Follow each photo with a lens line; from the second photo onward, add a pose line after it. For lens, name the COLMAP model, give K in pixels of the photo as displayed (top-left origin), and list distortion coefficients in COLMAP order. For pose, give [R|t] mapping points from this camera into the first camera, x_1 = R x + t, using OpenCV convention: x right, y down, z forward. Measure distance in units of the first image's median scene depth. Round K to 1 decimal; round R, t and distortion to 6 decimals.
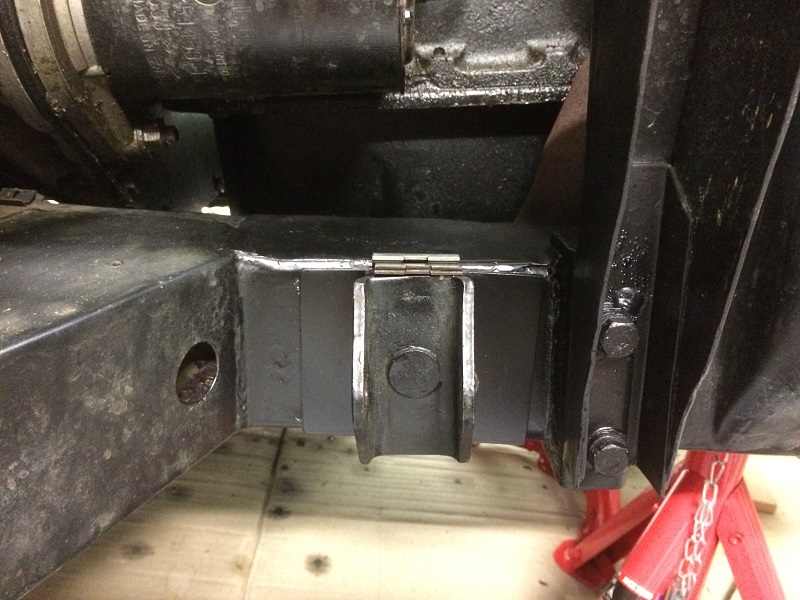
lens RADIAL K [[672.9, 0, 400.0], [0, 672.9, 300.0], [0, 0, 1]] dist [0.072282, -0.107740]
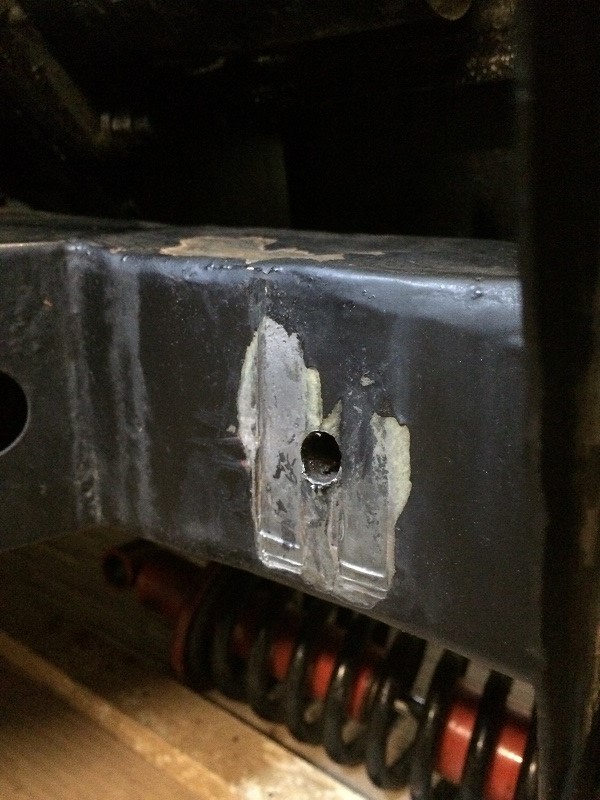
lens RADIAL K [[672.9, 0, 300.0], [0, 672.9, 400.0], [0, 0, 1]] dist [0.072282, -0.107740]
pose [[0.870674, 0.129239, -0.474579, 0.212088], [-0.149724, 0.988713, -0.005439, 0.040531], [0.468519, 0.075792, 0.880196, 0.443294]]
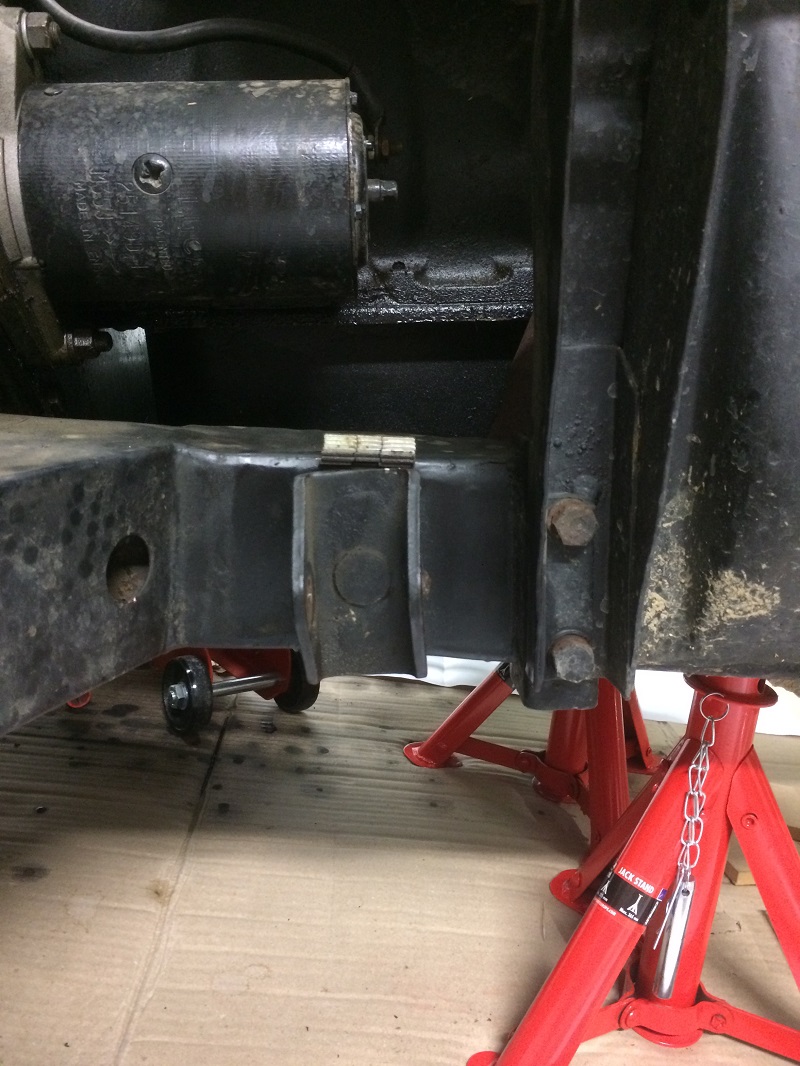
lens RADIAL K [[874.0, 0, 400.0], [0, 874.0, 533.0], [0, 0, 1]] dist [0.093847, -0.131666]
pose [[0.999538, 0.003560, 0.030182, 0.027879], [0.000225, 0.992224, -0.124462, 0.165616], [-0.030390, 0.124411, 0.991765, -0.167794]]
